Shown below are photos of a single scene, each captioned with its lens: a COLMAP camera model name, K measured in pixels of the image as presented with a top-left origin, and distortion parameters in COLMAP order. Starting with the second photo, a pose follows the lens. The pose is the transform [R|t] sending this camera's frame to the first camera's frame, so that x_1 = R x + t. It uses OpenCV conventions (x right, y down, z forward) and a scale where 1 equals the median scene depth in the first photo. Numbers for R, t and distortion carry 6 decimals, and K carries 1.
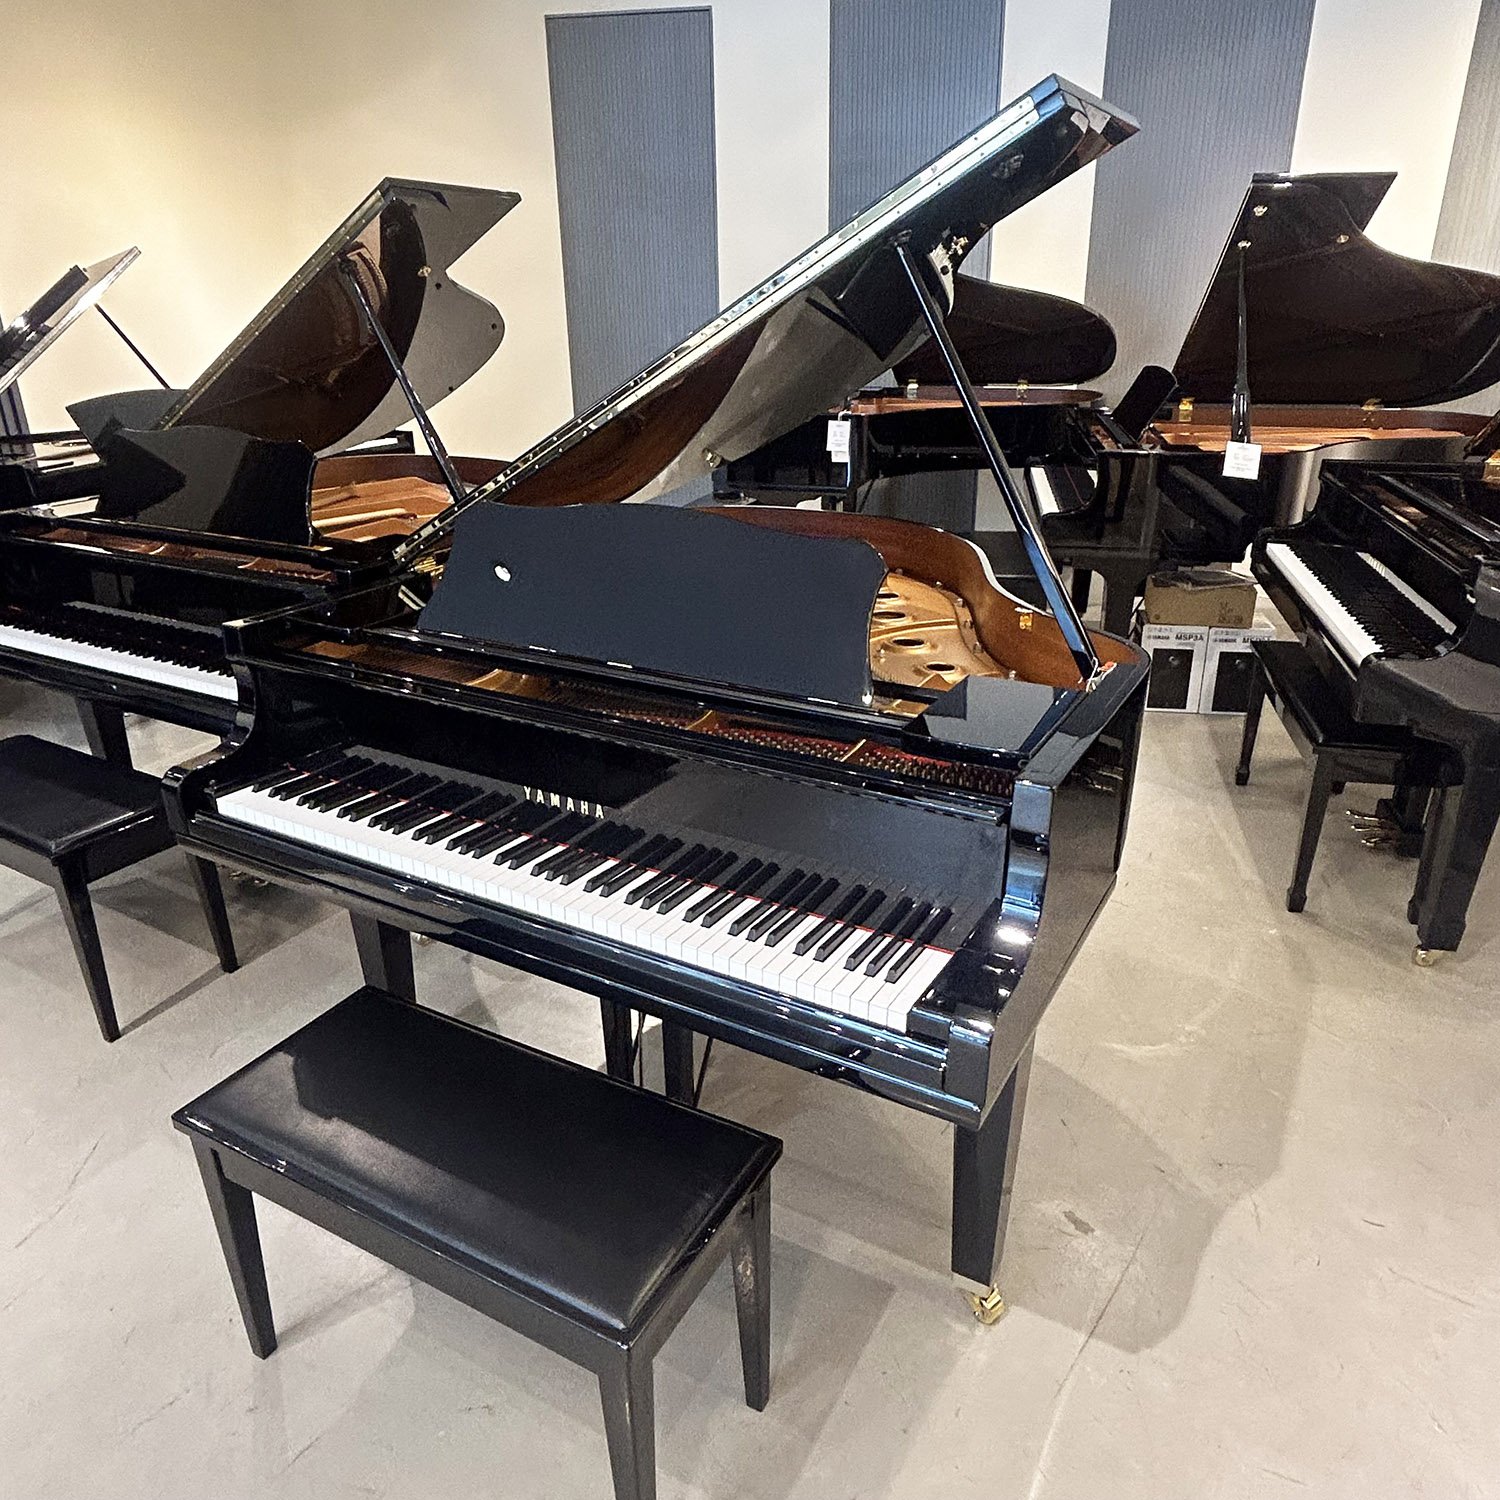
lens RADIAL K [[1095.1, 0, 750.0], [0, 1095.1, 750.0], [0, 0, 1]] dist [-0.002728, -0.007749]
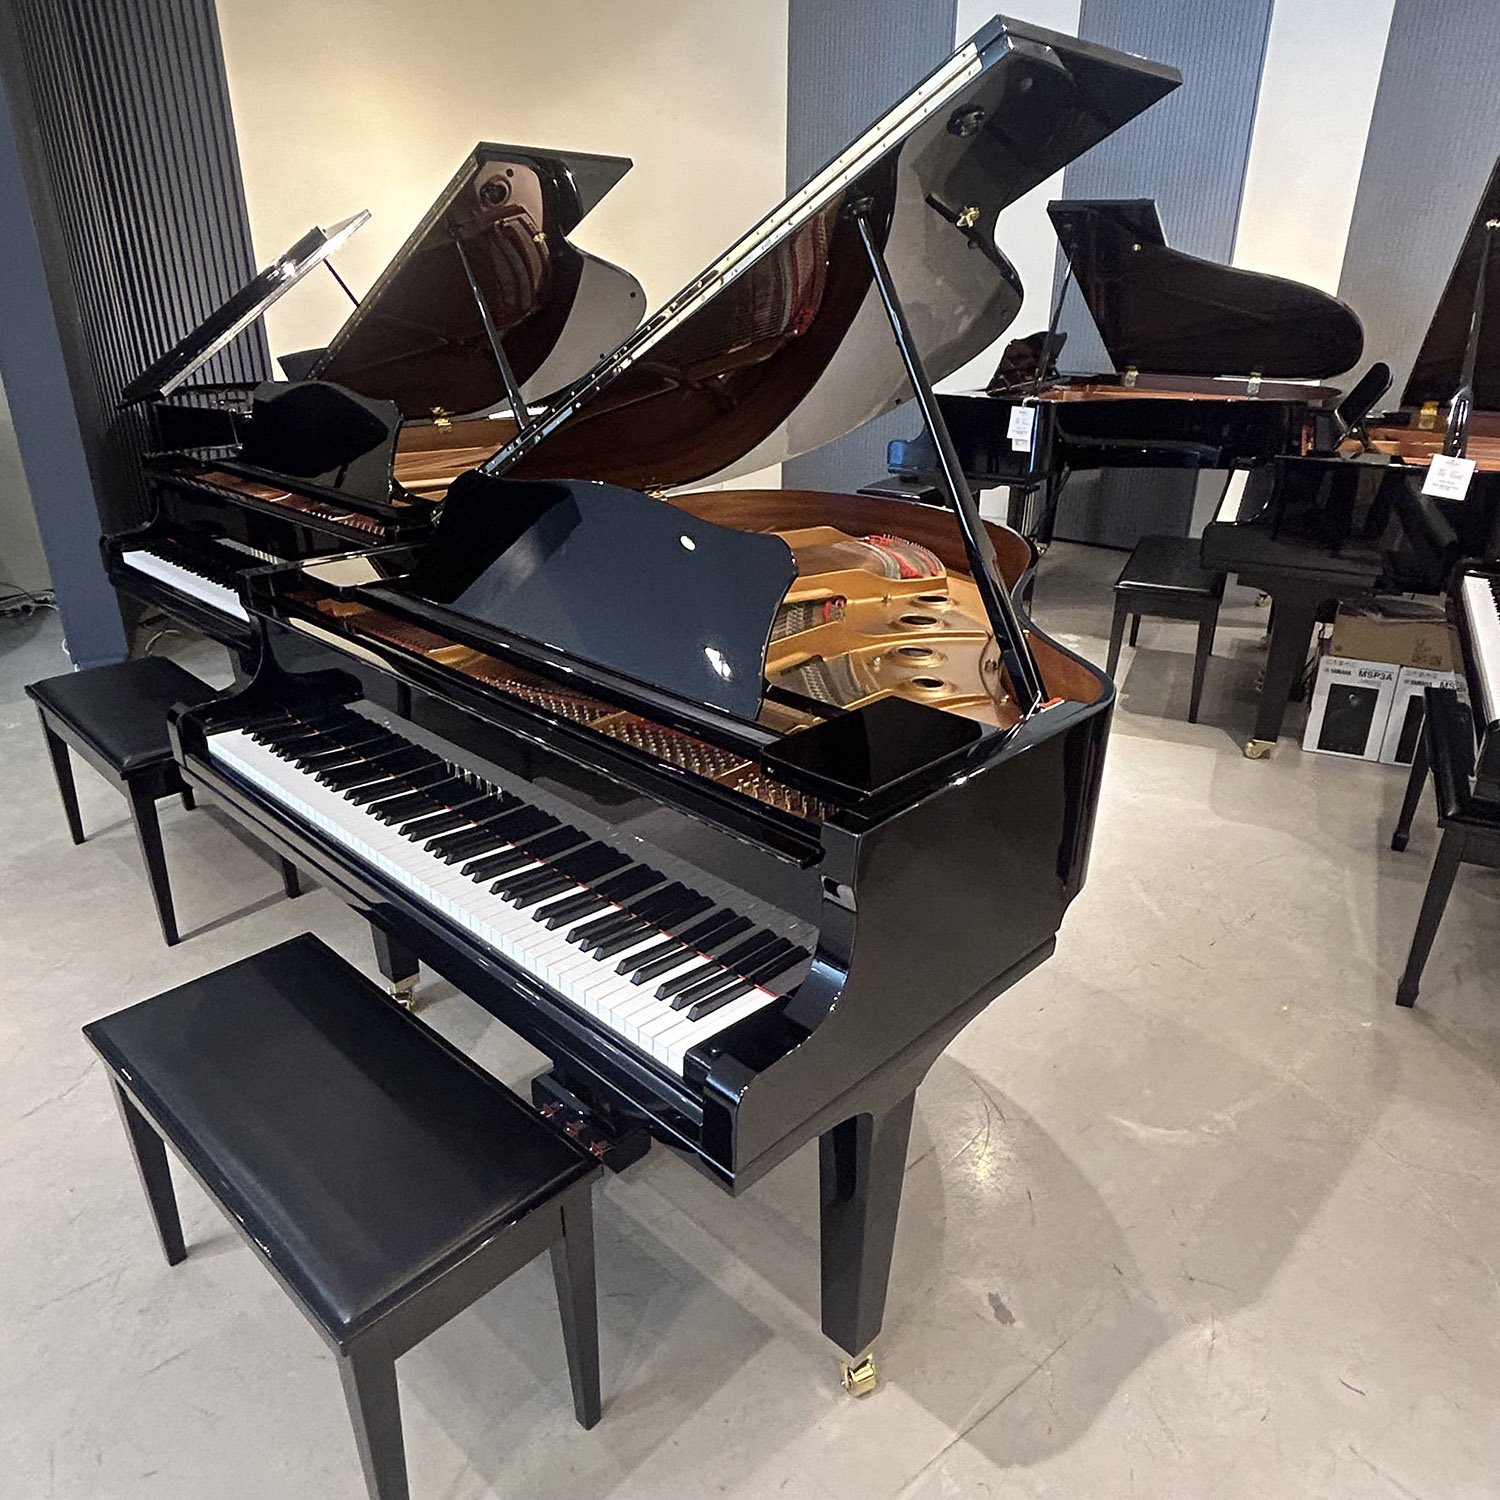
lens RADIAL K [[1099.2, 0, 742.9], [0, 1099.2, 754.1], [0, 0, 1]] dist [-0.010501, 0.007032]
pose [[0.970732, 0.117042, -0.209716, 0.180619], [-0.112071, 0.993067, 0.035475, -0.025575], [0.212414, -0.010934, 0.977119, 0.056850]]
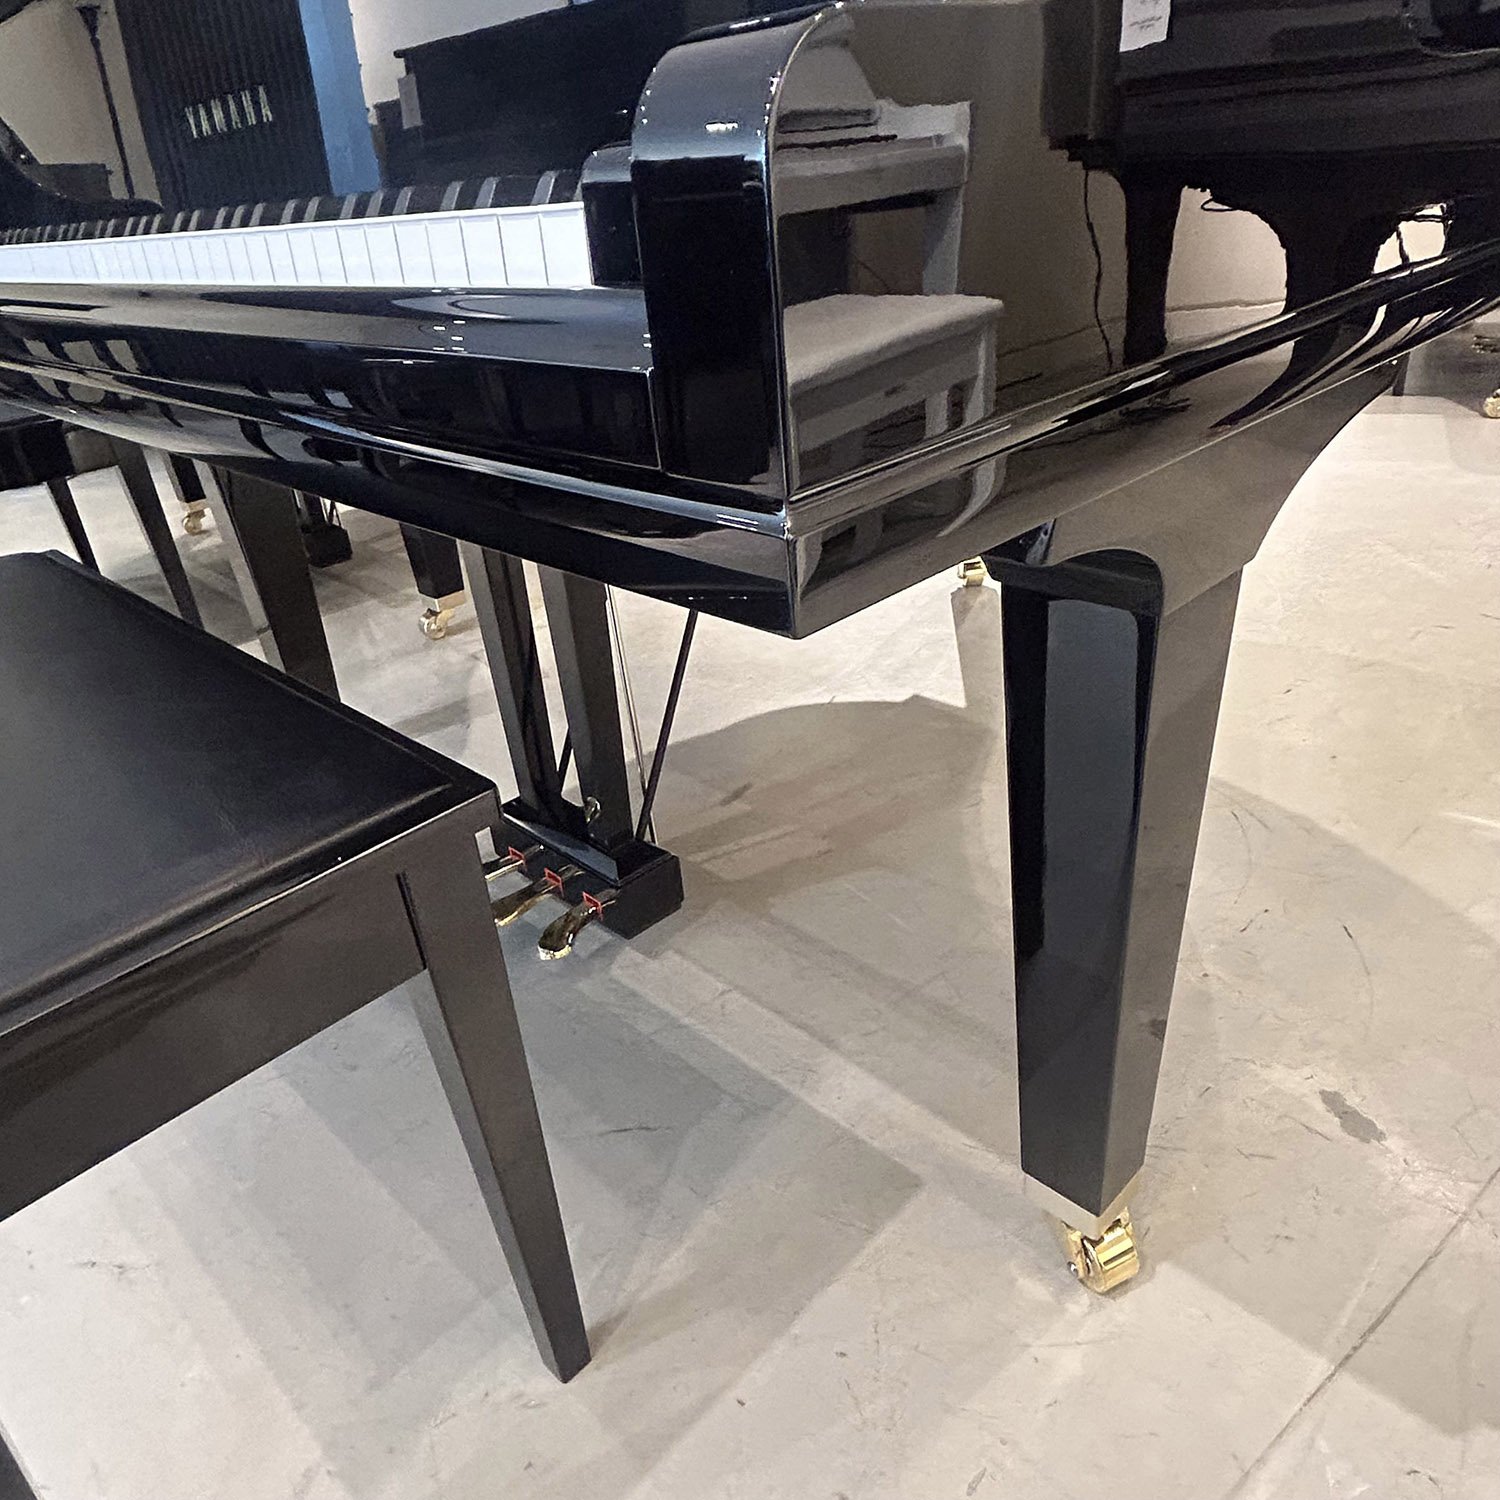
lens RADIAL K [[1099.2, 0, 742.9], [0, 1099.2, 754.1], [0, 0, 1]] dist [-0.010501, 0.007032]
pose [[0.959895, 0.058966, -0.274088, 0.132021], [-0.021267, 0.990130, 0.138531, 0.169530], [0.279551, -0.127147, 0.951675, 0.387185]]
